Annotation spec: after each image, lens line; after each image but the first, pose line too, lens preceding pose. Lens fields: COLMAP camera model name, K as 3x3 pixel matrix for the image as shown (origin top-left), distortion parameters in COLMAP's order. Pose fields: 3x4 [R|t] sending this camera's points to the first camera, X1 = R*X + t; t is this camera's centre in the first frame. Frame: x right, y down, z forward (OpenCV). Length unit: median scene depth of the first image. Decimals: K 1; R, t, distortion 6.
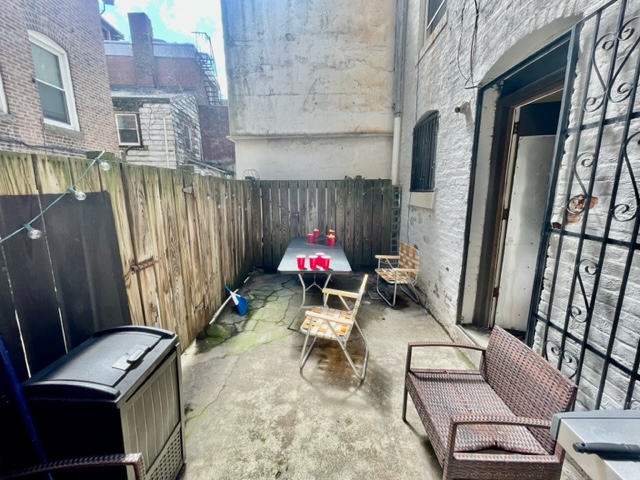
lens RADIAL K [[256.9, 0, 320.4], [0, 256.9, 235.9], [0, 0, 1]] dist [0.001585, 0.000238]
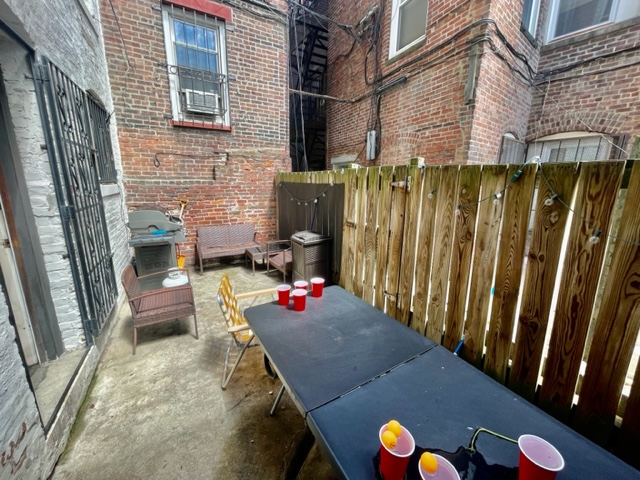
lens RADIAL K [[256.9, 0, 321.2], [0, 256.9, 235.0], [0, 0, 1]] dist [0.001585, 0.000238]
pose [[-0.863990, 0.094179, -0.494623, 0.378724], [-0.100646, 0.930222, 0.352926, -0.420169], [0.493347, 0.354707, -0.794224, 2.268444]]
